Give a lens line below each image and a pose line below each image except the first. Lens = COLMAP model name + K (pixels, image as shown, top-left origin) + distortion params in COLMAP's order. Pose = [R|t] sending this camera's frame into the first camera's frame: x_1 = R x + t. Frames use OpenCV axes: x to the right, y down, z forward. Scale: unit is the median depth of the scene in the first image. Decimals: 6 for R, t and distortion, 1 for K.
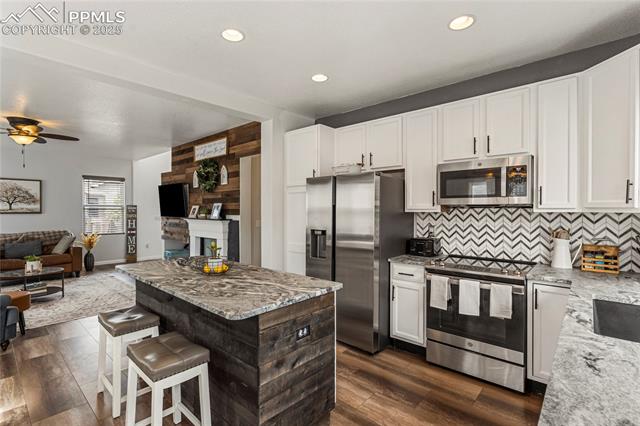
lens RADIAL K [[302.9, 0, 318.3], [0, 302.9, 211.6], [0, 0, 1]] dist [-0.002910, -0.001537]
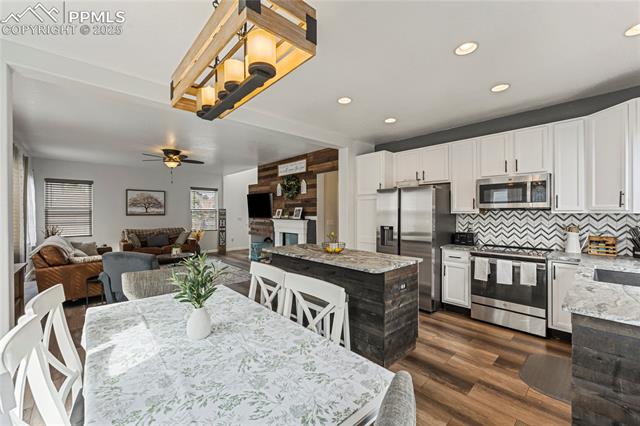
lens RADIAL K [[260.0, 0, 321.1], [0, 260.0, 212.3], [0, 0, 1]] dist [-0.009950, 0.001152]
pose [[0.995389, -0.002021, -0.095904, -0.197404], [0.001409, 0.999978, -0.006443, 0.002683], [0.095915, 0.006279, 0.995370, -0.246503]]
